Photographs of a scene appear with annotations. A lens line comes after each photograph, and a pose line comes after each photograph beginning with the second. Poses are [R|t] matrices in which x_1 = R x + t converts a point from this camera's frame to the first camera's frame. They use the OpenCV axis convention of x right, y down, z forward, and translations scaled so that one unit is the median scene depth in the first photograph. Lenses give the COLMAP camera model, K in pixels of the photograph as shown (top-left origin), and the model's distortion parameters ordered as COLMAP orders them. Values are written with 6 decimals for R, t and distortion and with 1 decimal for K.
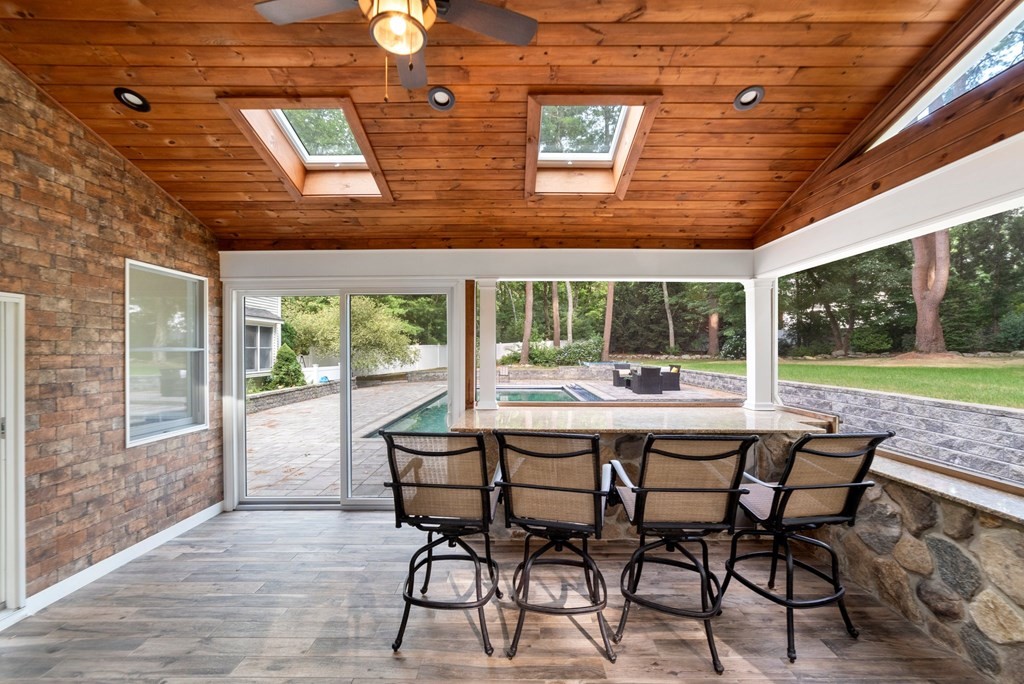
lens RADIAL K [[403.0, 0, 509.9], [0, 403.0, 352.5], [0, 0, 1]] dist [-0.012488, 0.000263]
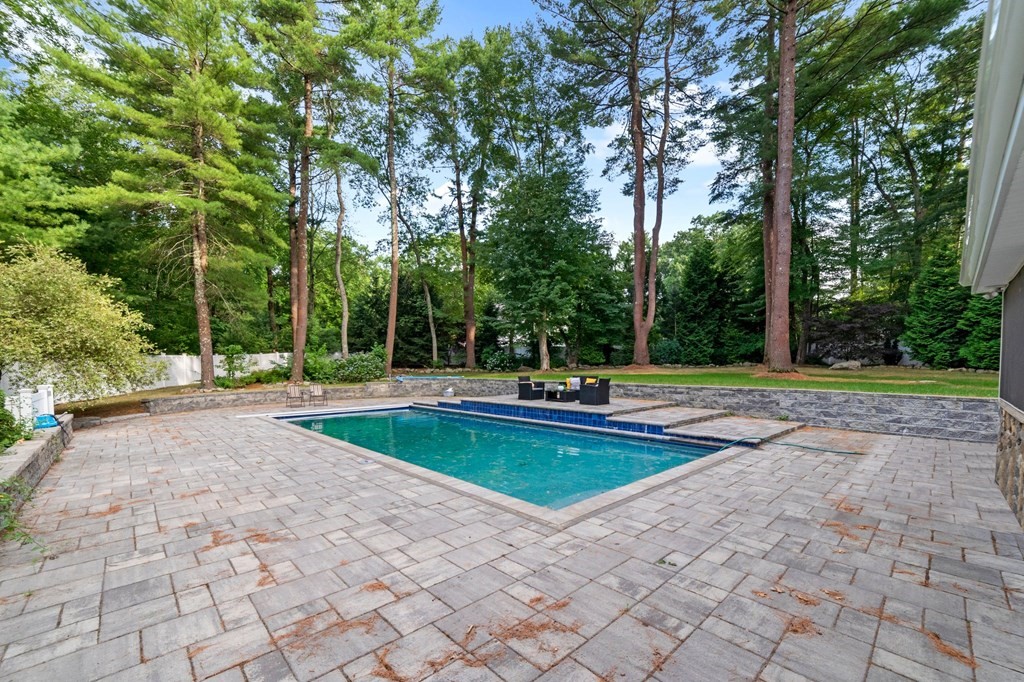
lens RADIAL K [[408.6, 0, 510.1], [0, 408.6, 369.2], [0, 0, 1]] dist [-0.014299, 0.000429]
pose [[0.744832, -0.008555, 0.667197, -0.664595], [0.004677, 0.999960, 0.007601, 0.006201], [-0.667236, -0.002541, 0.744842, 0.515228]]
